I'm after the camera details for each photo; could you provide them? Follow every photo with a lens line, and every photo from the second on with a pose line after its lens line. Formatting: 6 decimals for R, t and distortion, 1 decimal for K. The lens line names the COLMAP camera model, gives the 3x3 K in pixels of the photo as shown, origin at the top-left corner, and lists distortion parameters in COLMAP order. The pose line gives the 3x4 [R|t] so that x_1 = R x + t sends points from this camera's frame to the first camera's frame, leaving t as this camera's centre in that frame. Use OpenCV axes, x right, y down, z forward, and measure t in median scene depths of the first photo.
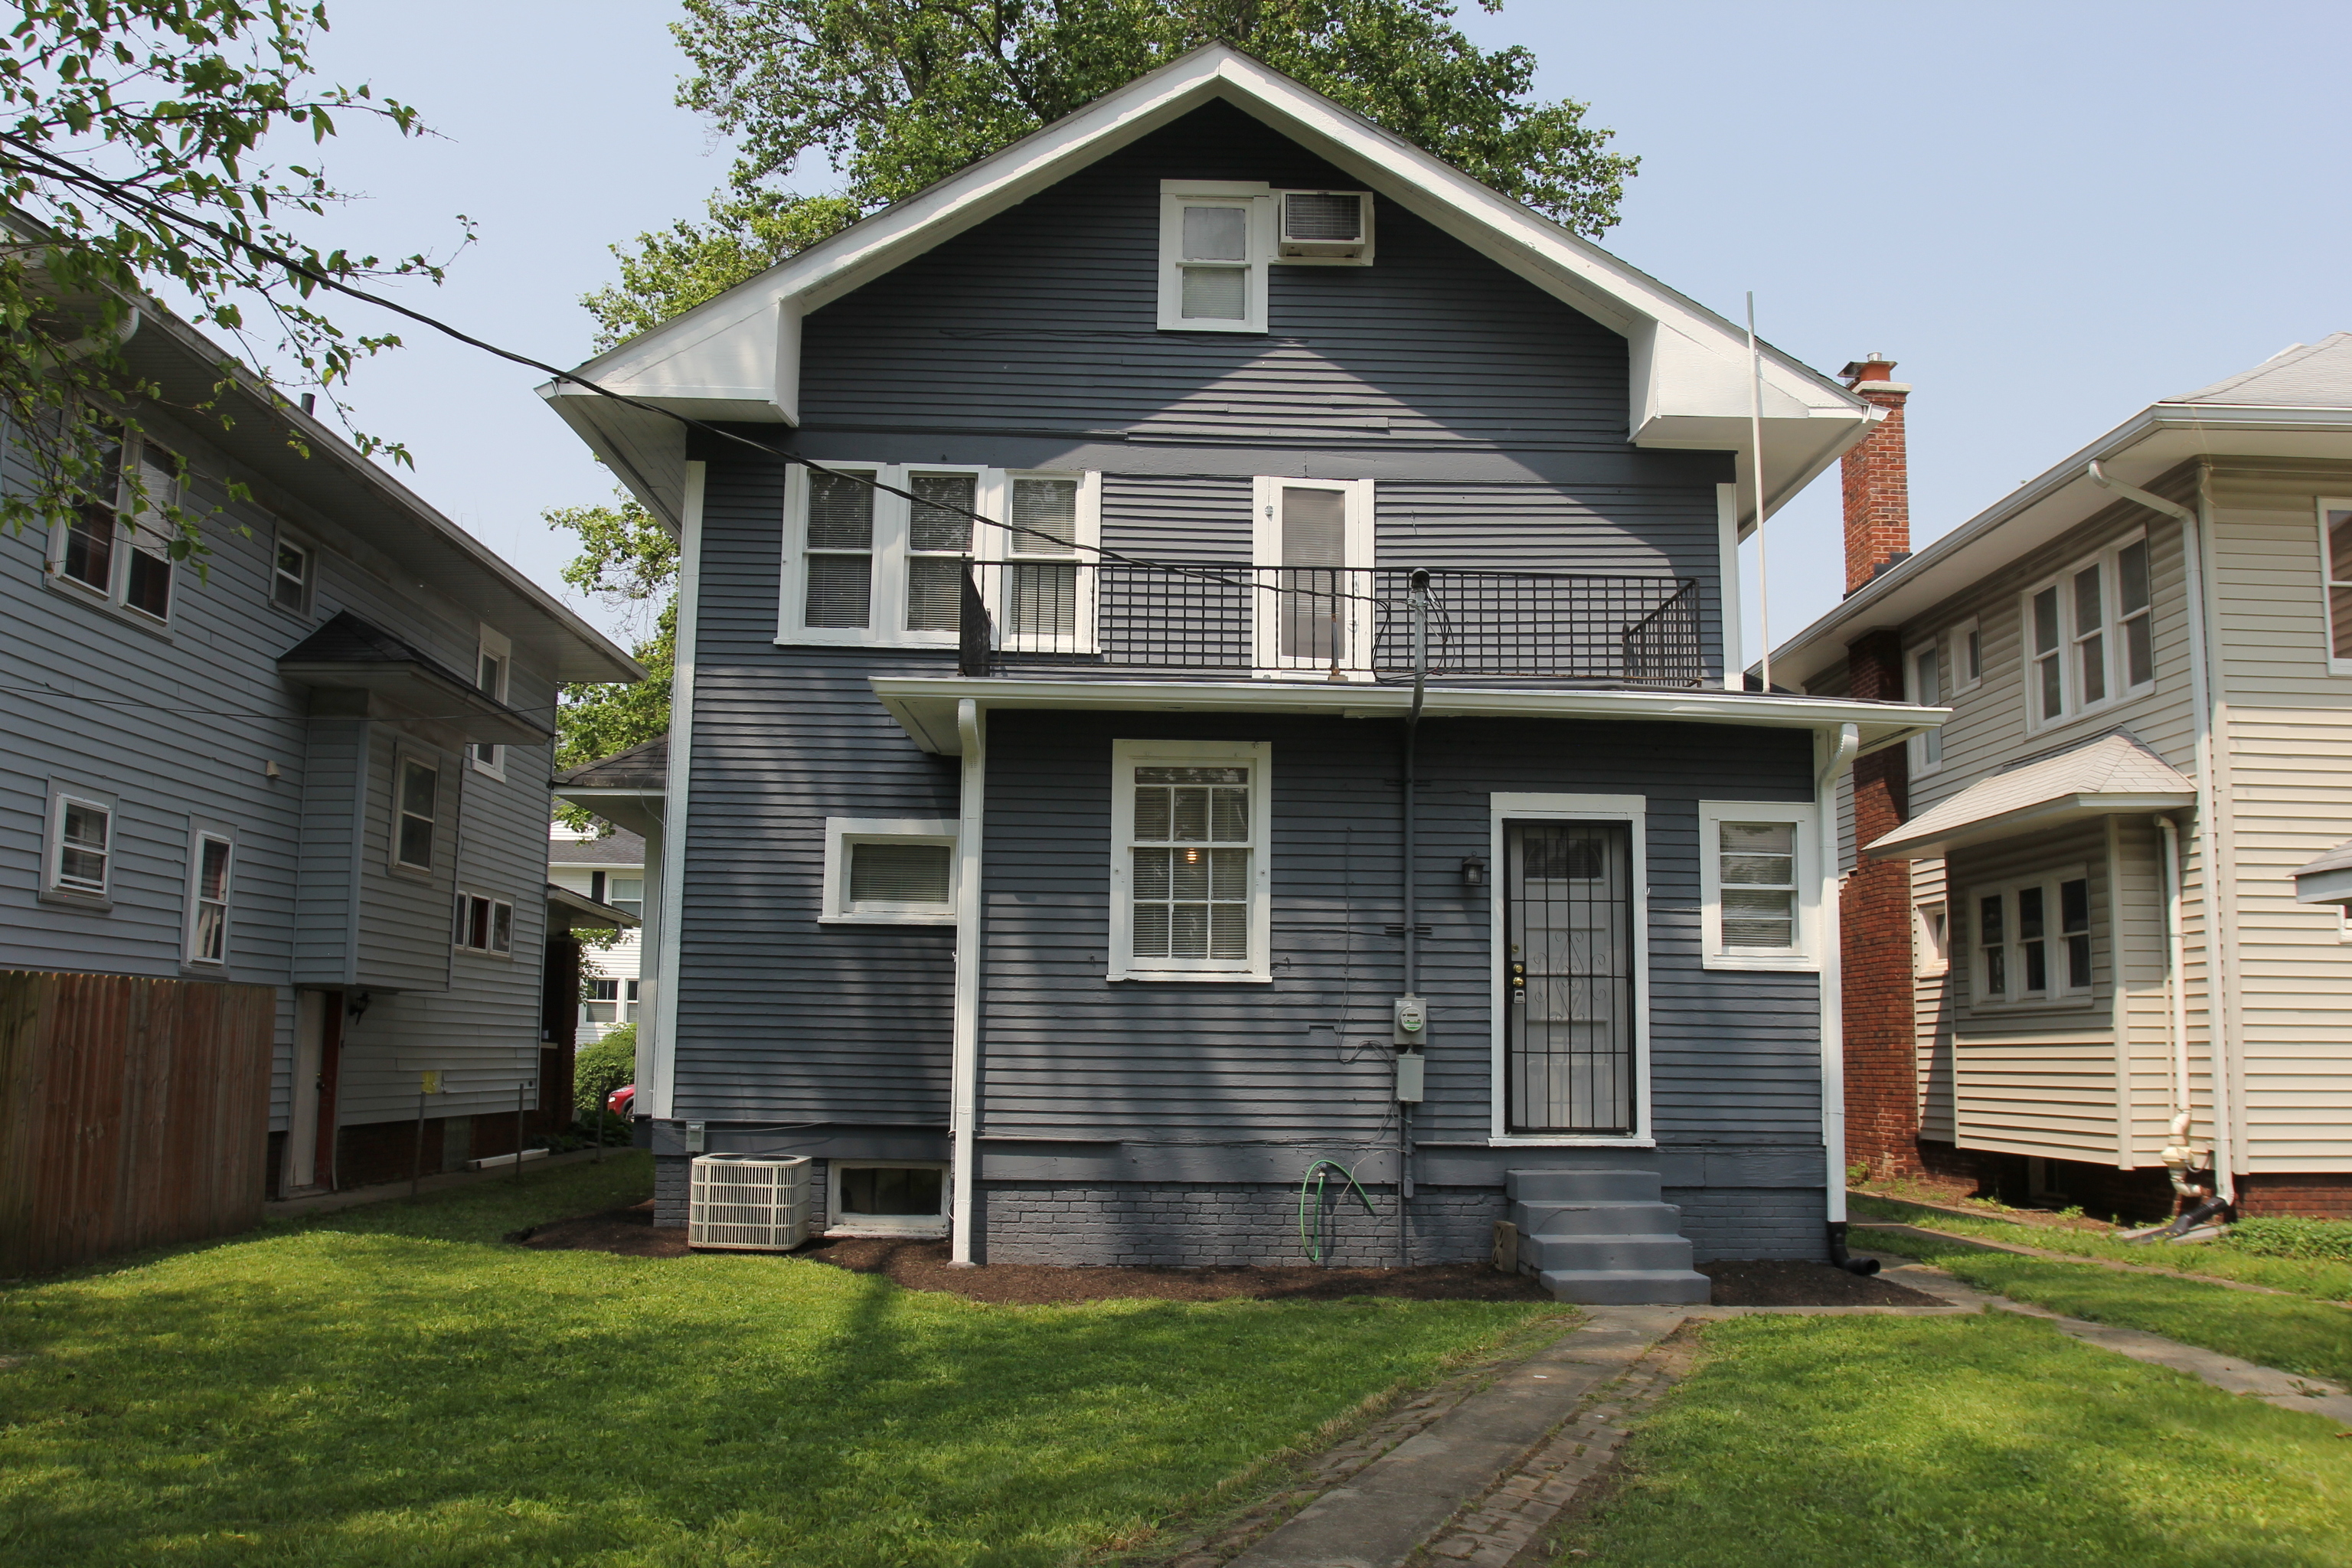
lens RADIAL K [[1860.0, 0, 1205.7], [0, 1860.0, 820.3], [0, 0, 1]] dist [-0.117188, 0.099684]
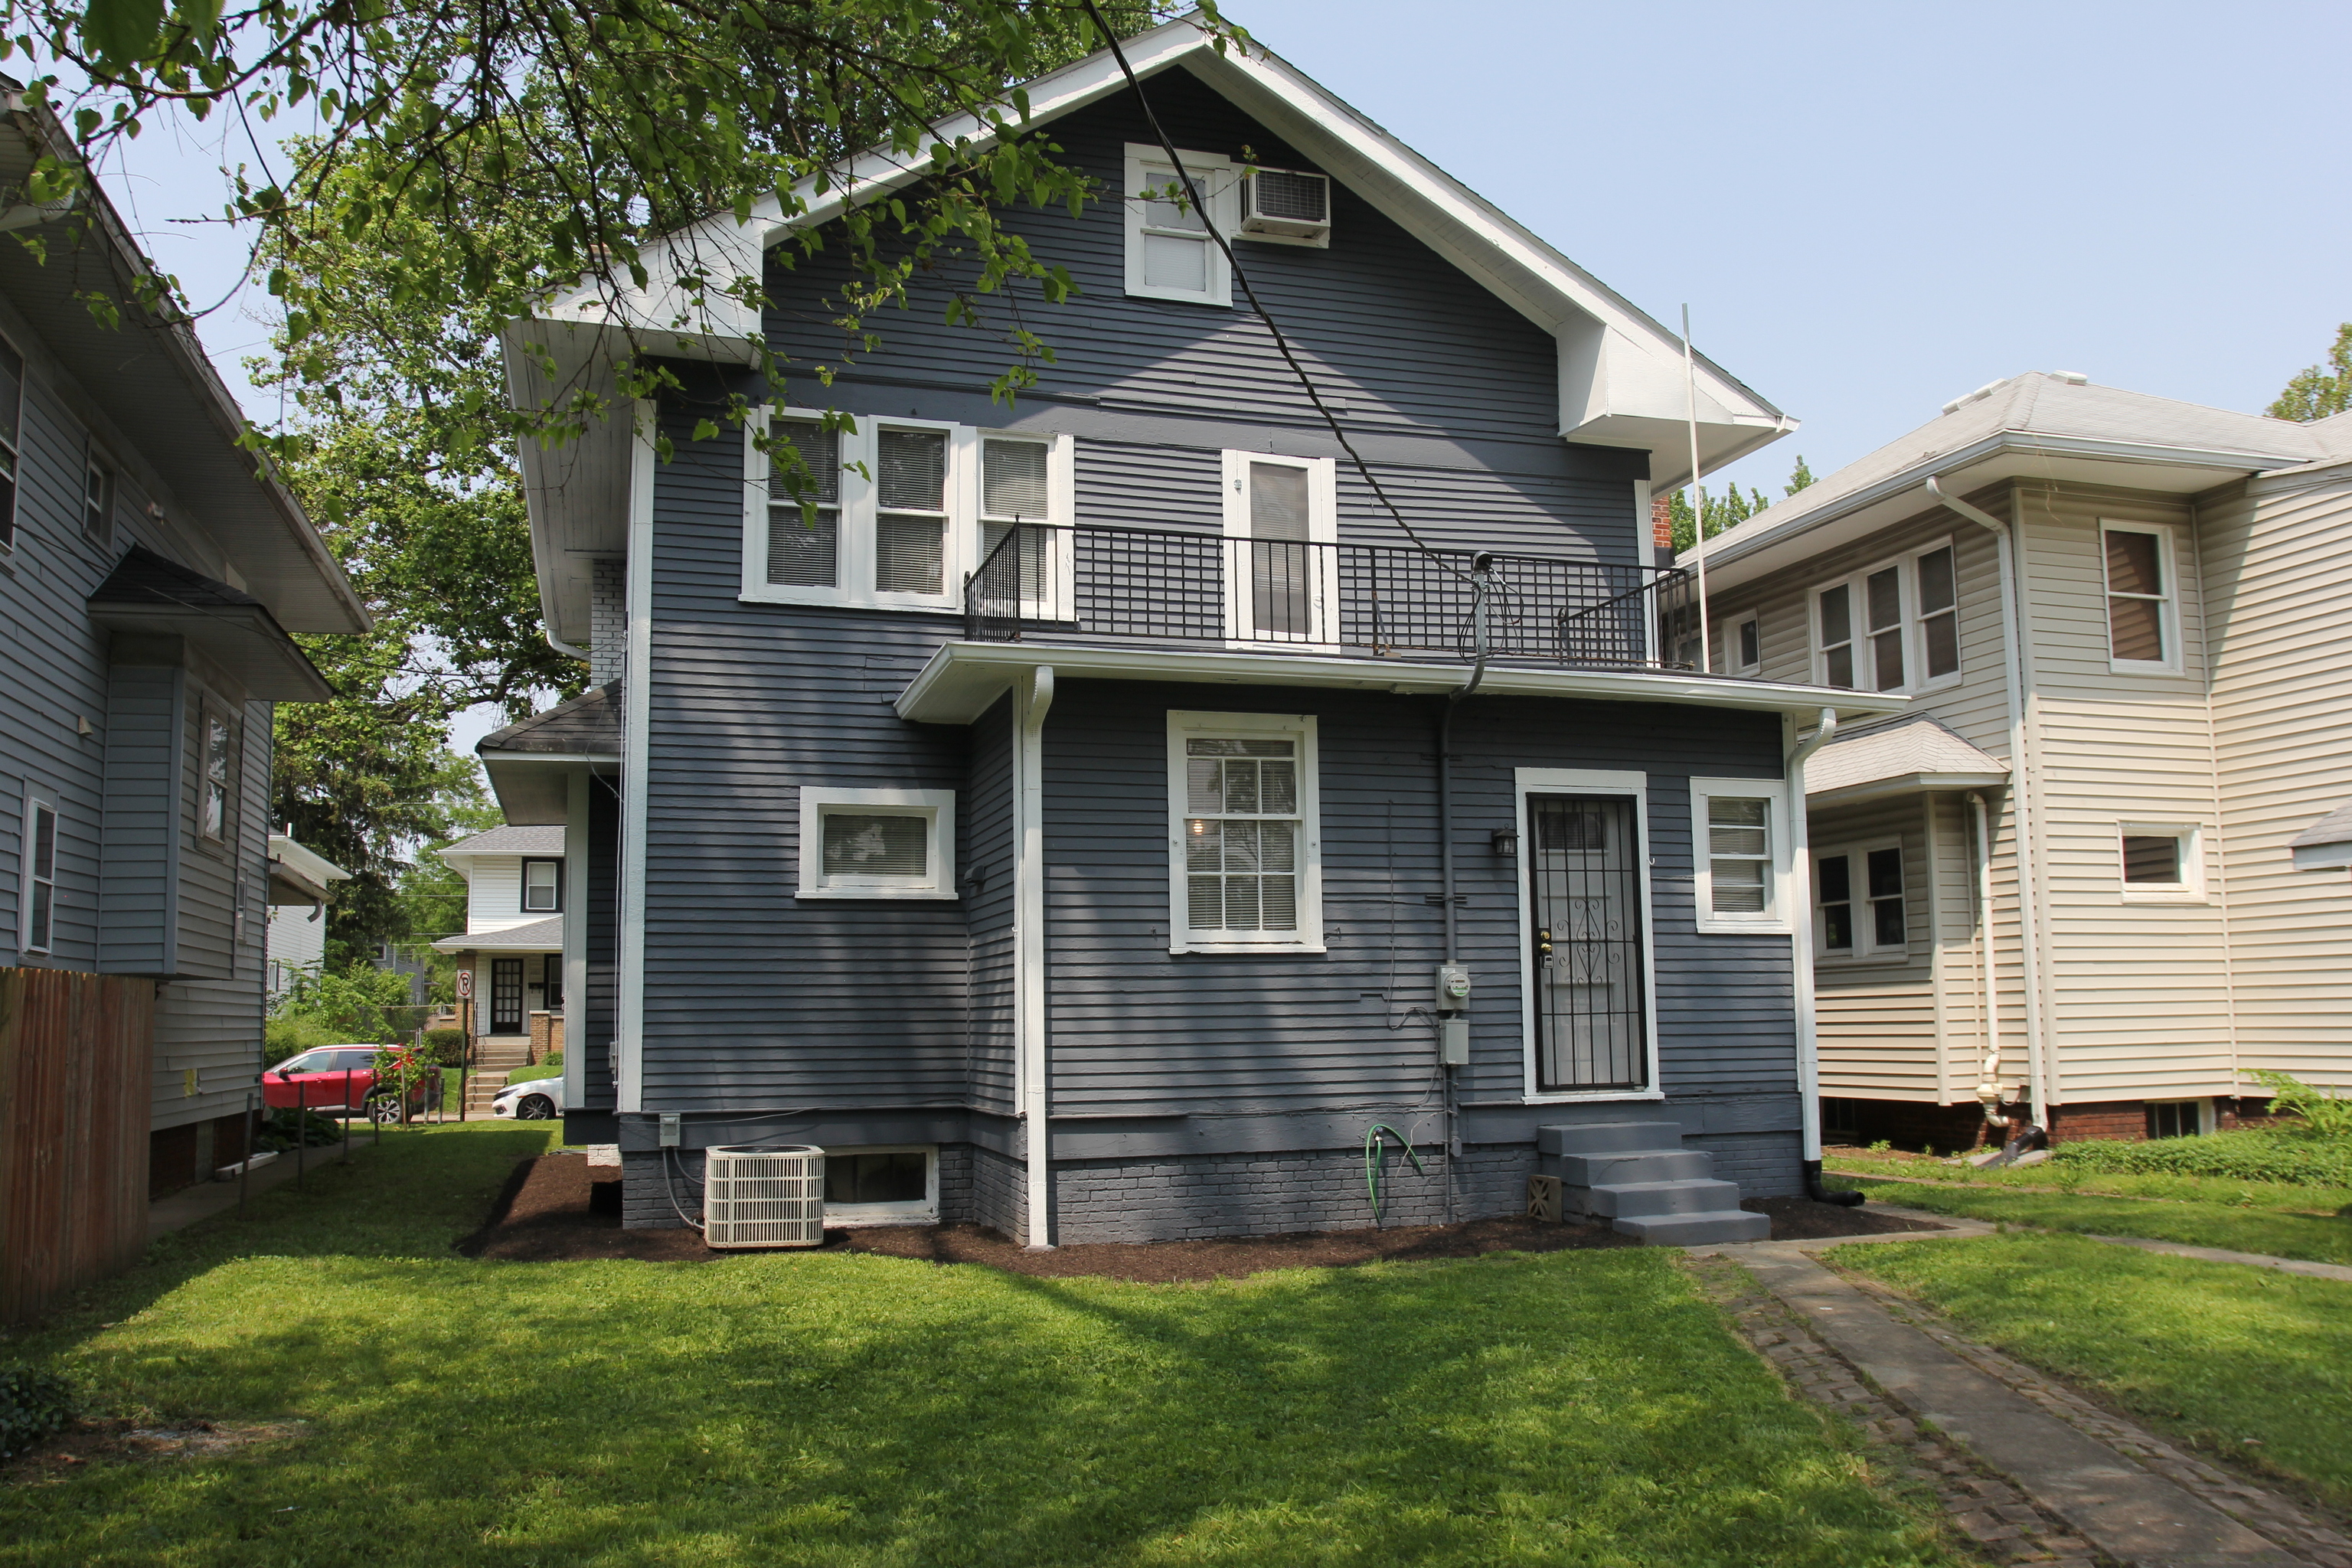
lens RADIAL K [[1860.0, 0, 1205.7], [0, 1860.0, 820.3], [0, 0, 1]] dist [-0.117188, 0.099684]
pose [[0.961568, 0.001696, 0.274561, -0.264360], [-0.006417, 0.999847, 0.016298, -0.001031], [-0.274491, -0.017433, 0.961432, 0.035586]]
